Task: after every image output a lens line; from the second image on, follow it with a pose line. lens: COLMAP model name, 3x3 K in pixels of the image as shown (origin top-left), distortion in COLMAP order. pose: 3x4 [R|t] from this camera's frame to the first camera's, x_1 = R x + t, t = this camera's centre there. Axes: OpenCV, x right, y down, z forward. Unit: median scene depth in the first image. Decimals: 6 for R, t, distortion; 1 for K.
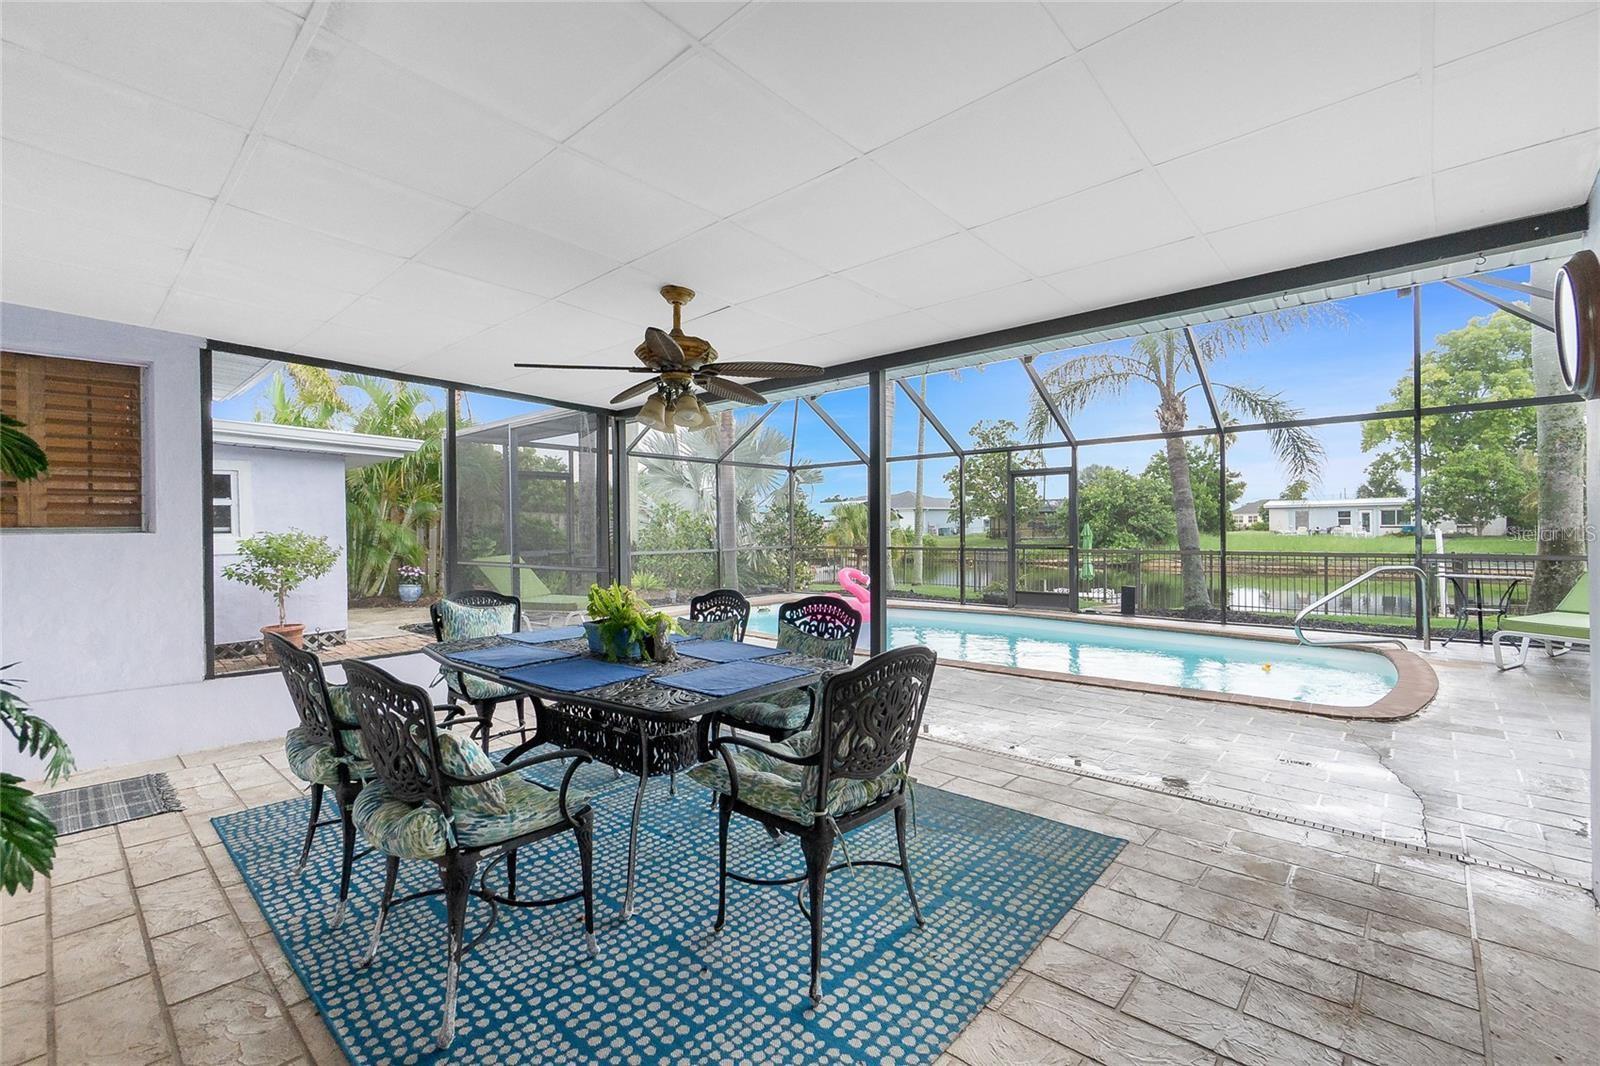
lens RADIAL K [[708.7, 0, 804.0], [0, 708.7, 524.6], [0, 0, 1]] dist [-0.002672, -0.000409]
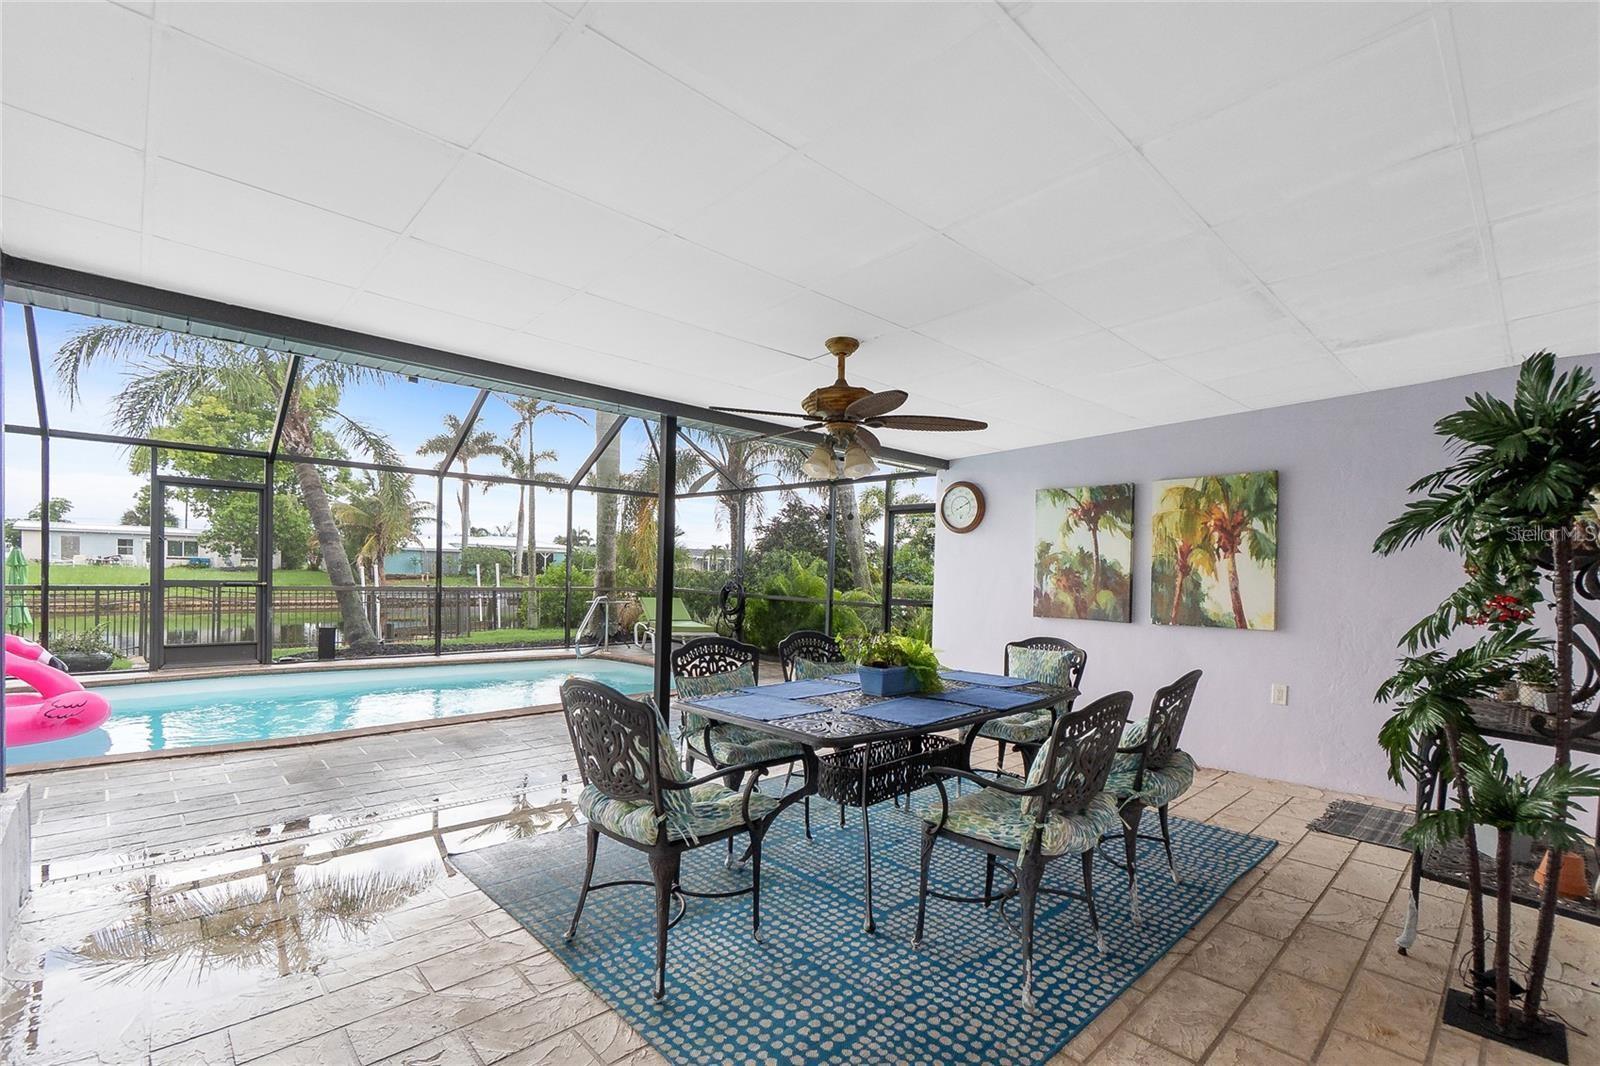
lens RADIAL K [[733.5, 0, 800.0], [0, 733.5, 533.0], [0, 0, 1]] dist [-0.000955, -0.000211]
pose [[0.050420, 0.057949, 0.997046, -0.706399], [-0.029556, 0.997965, -0.056507, 0.003106], [-0.998291, -0.026620, 0.052031, 0.546752]]
